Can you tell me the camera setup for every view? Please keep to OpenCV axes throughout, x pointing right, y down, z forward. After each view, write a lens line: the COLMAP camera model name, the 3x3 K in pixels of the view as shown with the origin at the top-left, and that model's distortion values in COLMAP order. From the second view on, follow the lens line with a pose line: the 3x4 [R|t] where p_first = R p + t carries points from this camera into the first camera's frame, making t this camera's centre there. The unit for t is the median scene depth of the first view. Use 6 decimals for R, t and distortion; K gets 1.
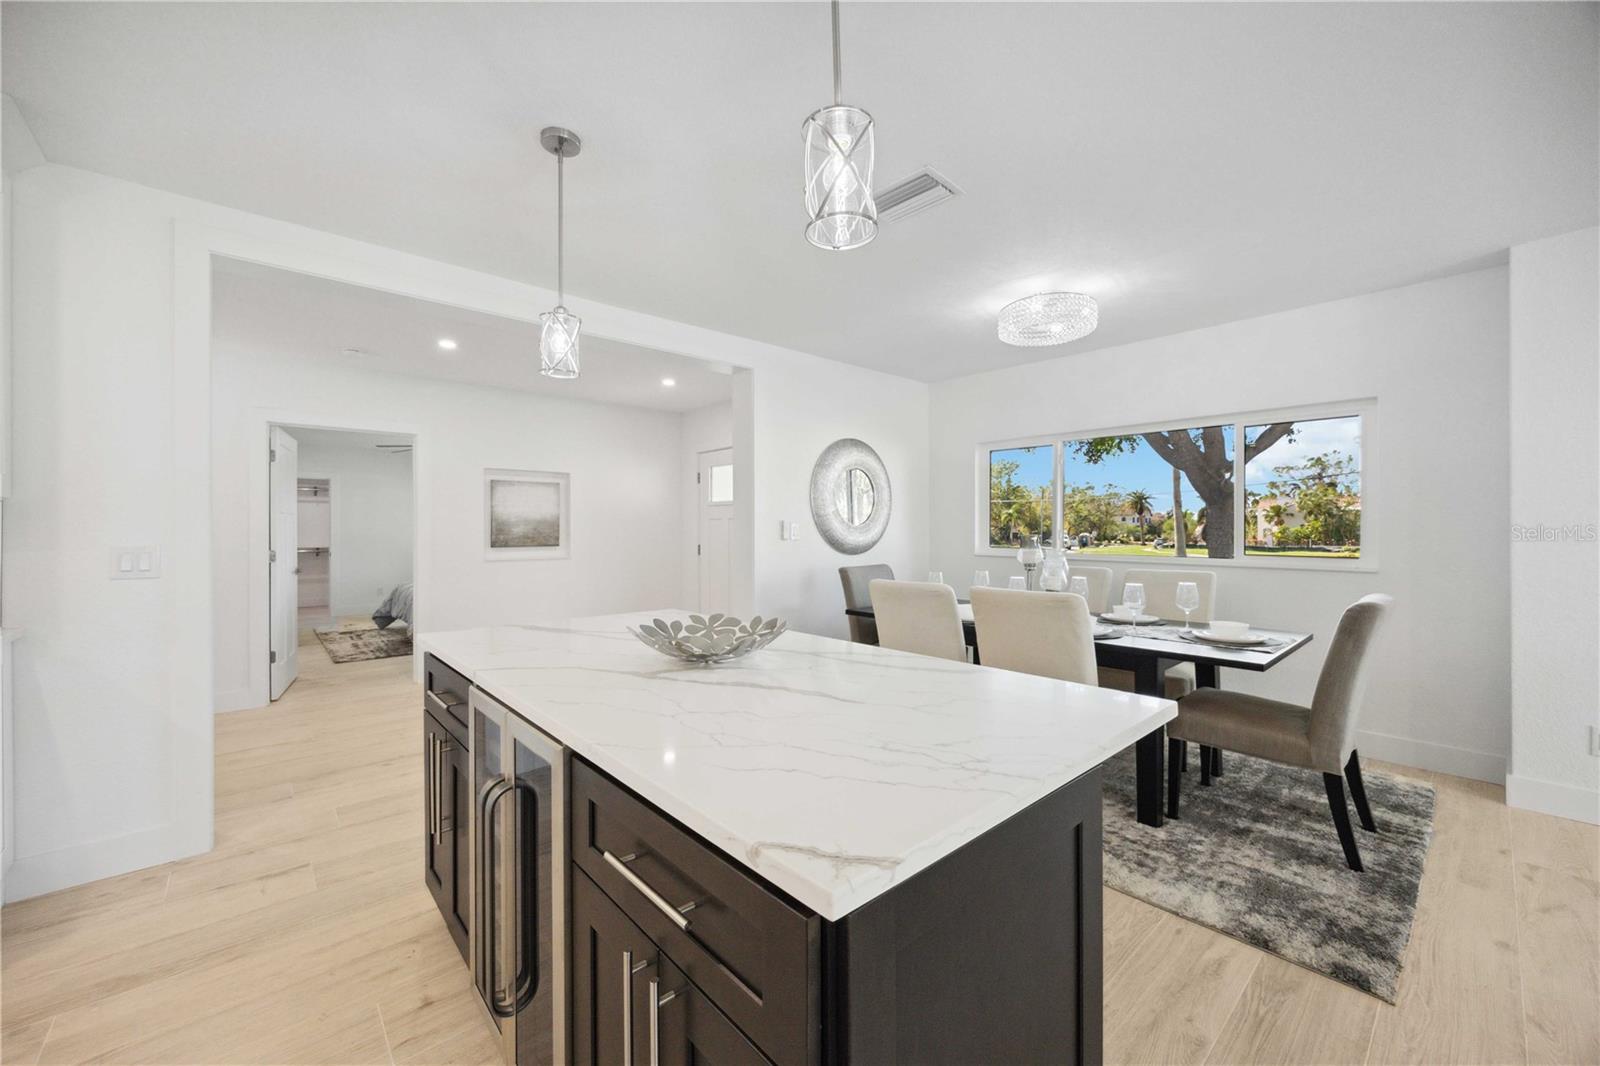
lens RADIAL K [[613.4, 0, 799.0], [0, 613.4, 536.6], [0, 0, 1]] dist [-0.000908, 0.000020]
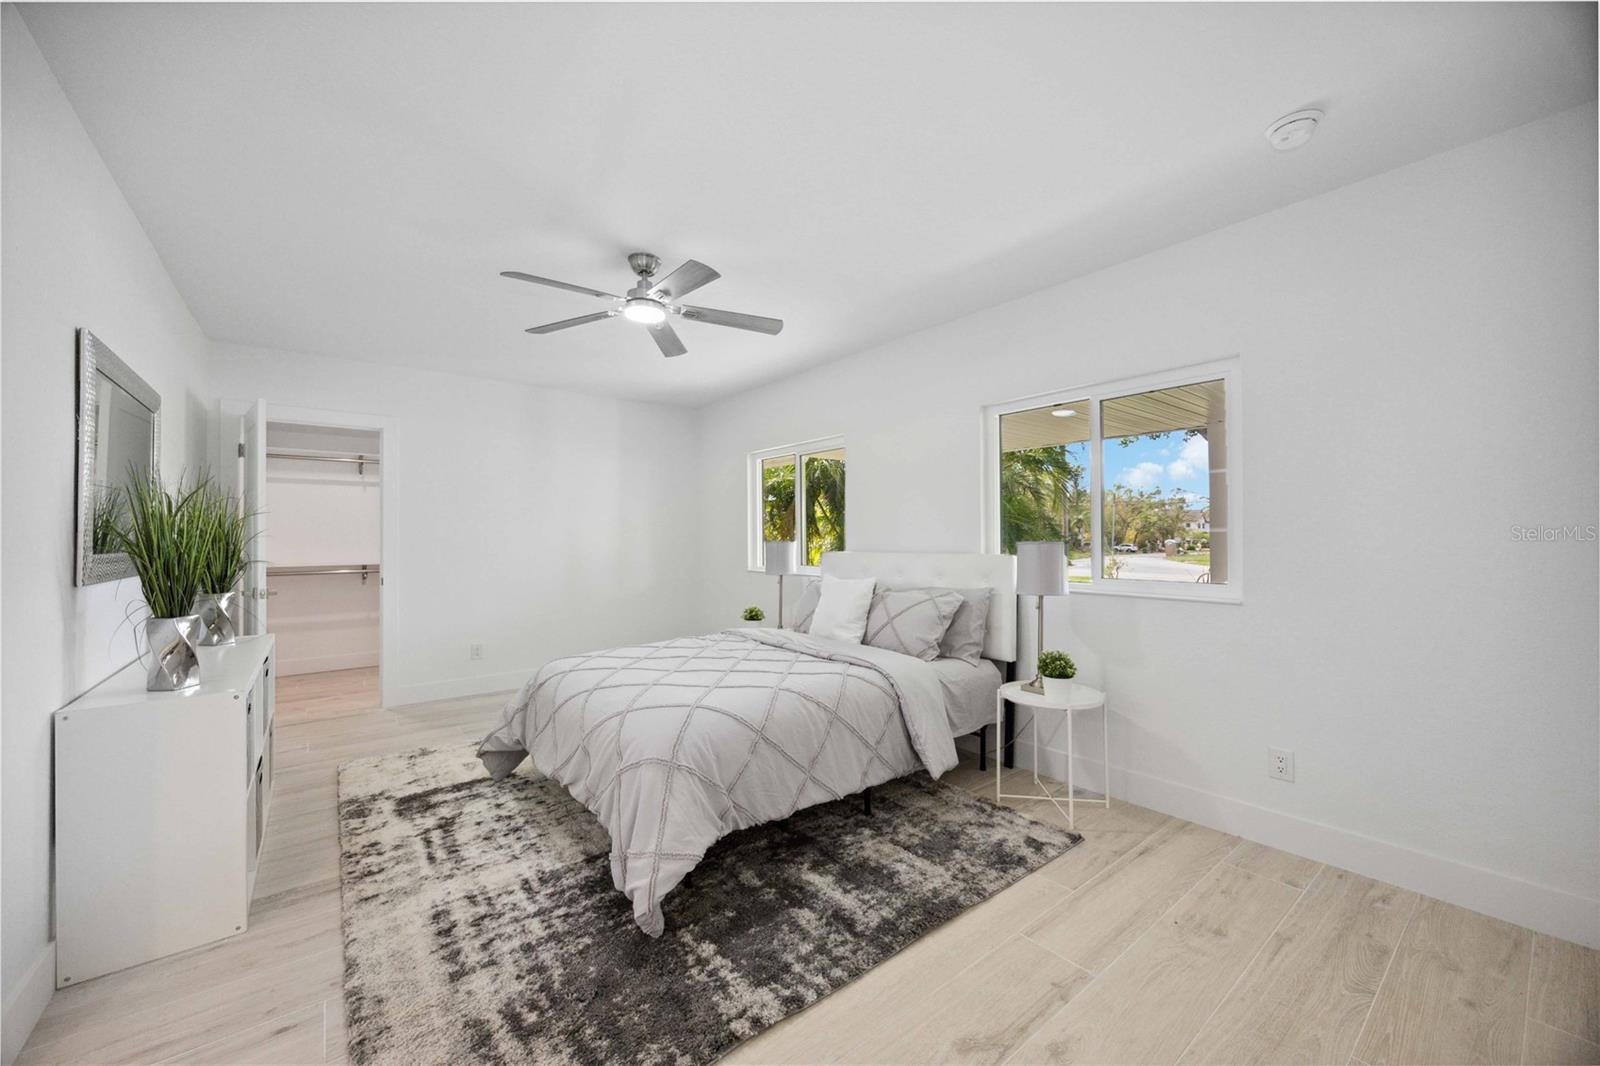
lens RADIAL K [[611.5, 0, 800.0], [0, 611.5, 533.0], [0, 0, 1]] dist [-0.001561, -0.000415]
pose [[0.998008, 0.000019, -0.063088, -0.643063], [-0.001055, 0.999865, -0.016394, -0.004660], [0.063079, 0.016427, 0.997873, 0.857092]]
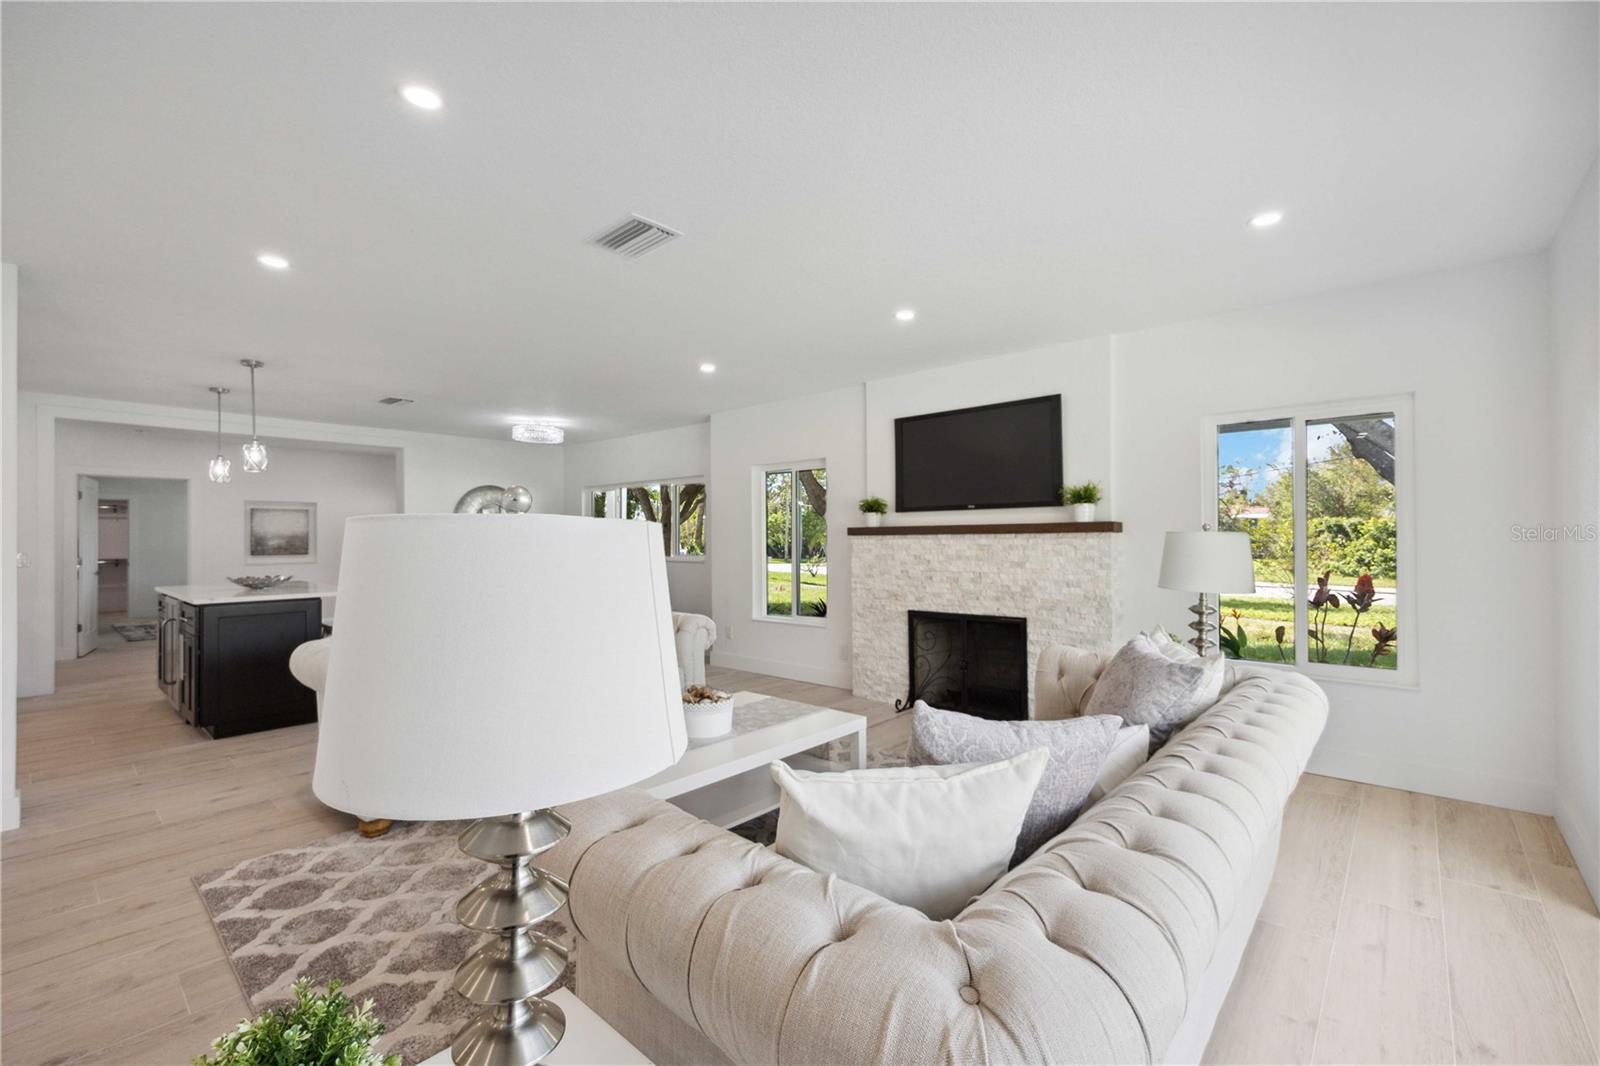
lens RADIAL K [[682.9, 0, 798.4], [0, 682.9, 538.9], [0, 0, 1]] dist [0.017718, -0.000335]
pose [[0.994254, -0.005453, 0.106911, 0.562133], [0.006854, 0.999895, -0.012742, 0.008395], [-0.106830, 0.013401, 0.994187, -0.699402]]
